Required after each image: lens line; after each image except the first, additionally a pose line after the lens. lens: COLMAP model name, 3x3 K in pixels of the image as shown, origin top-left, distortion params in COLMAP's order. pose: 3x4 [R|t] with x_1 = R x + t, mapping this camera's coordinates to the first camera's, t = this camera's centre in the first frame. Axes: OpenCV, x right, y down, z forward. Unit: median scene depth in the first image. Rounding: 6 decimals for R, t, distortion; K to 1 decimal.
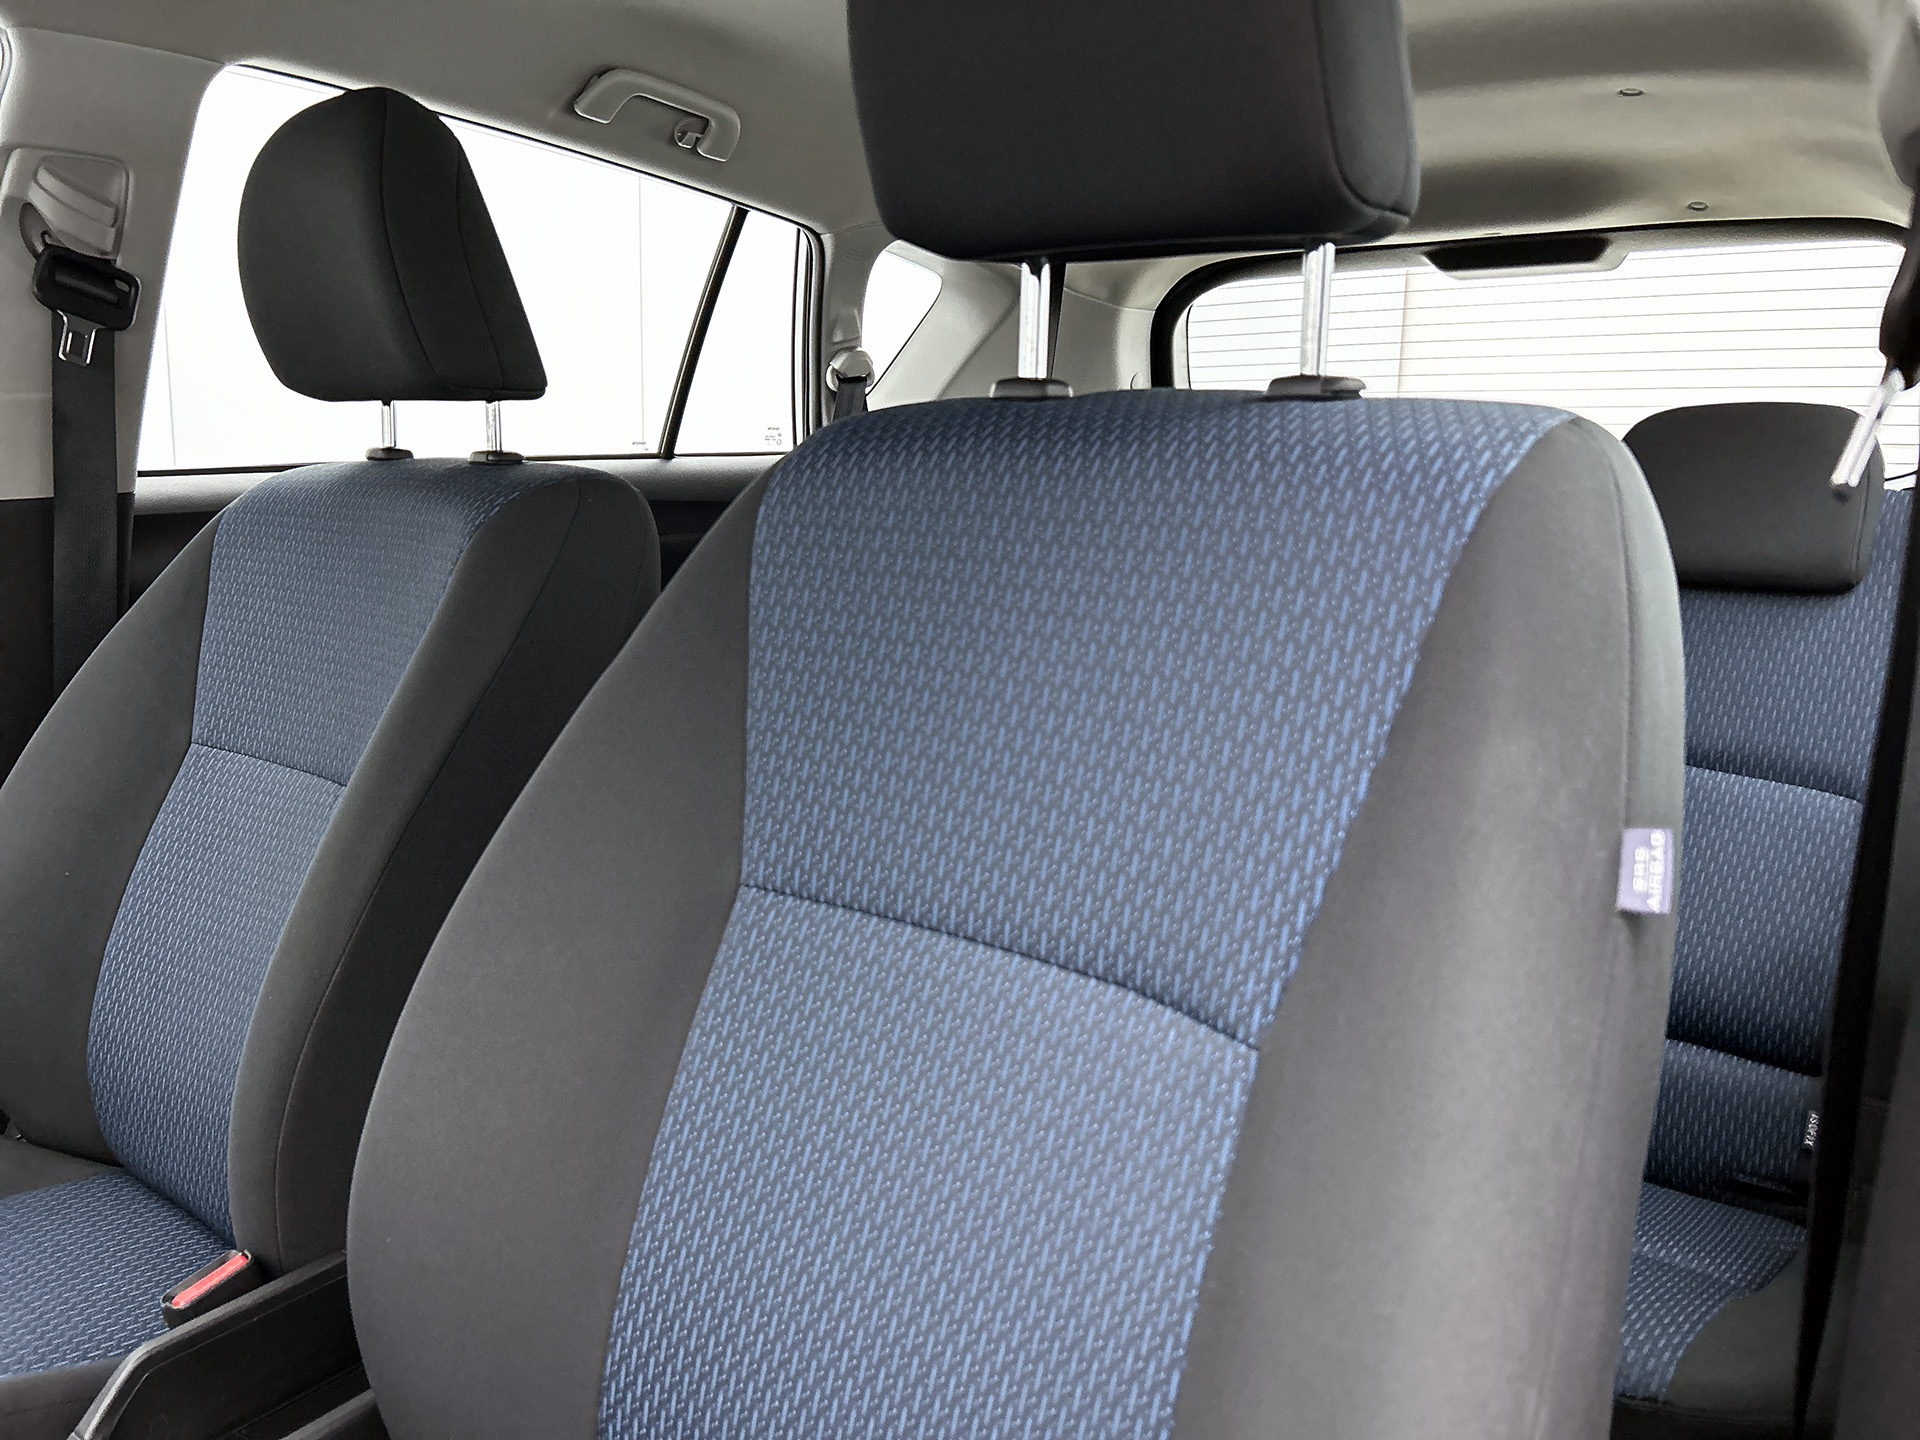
lens RADIAL K [[1469.9, 0, 956.4], [0, 1469.9, 718.0], [0, 0, 1]] dist [0.021877, -0.007504]
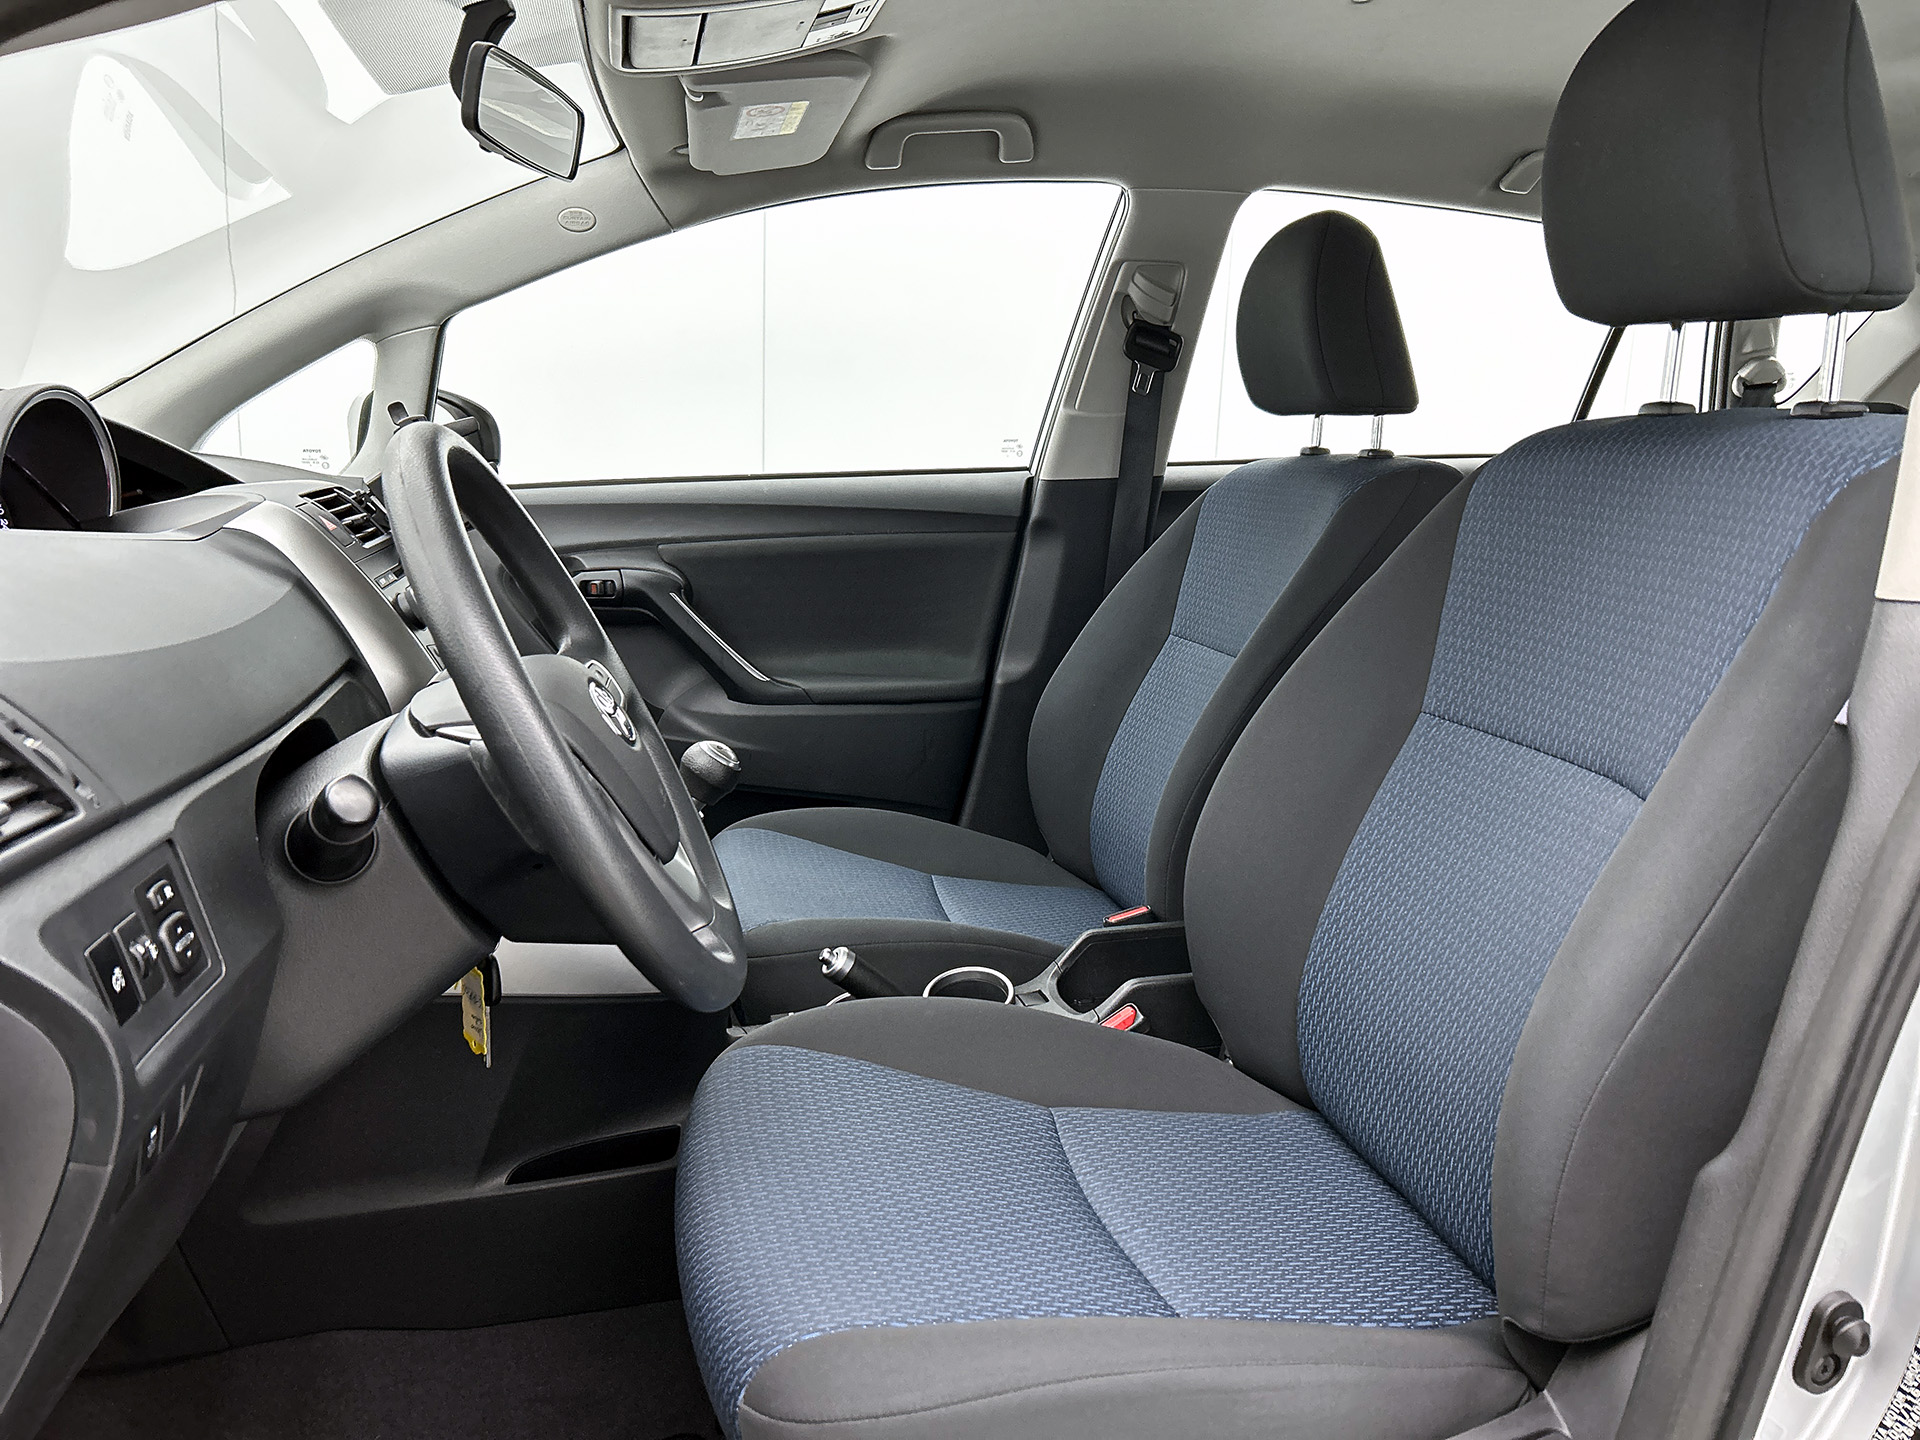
lens RADIAL K [[1469.9, 0, 966.1], [0, 1469.9, 722.2], [0, 0, 1]] dist [0.021877, -0.007504]
pose [[0.786292, 0.119958, -0.606099, 0.259824], [-0.118855, 0.992017, 0.042148, 0.066427], [0.606316, 0.038898, 0.794272, -0.356183]]
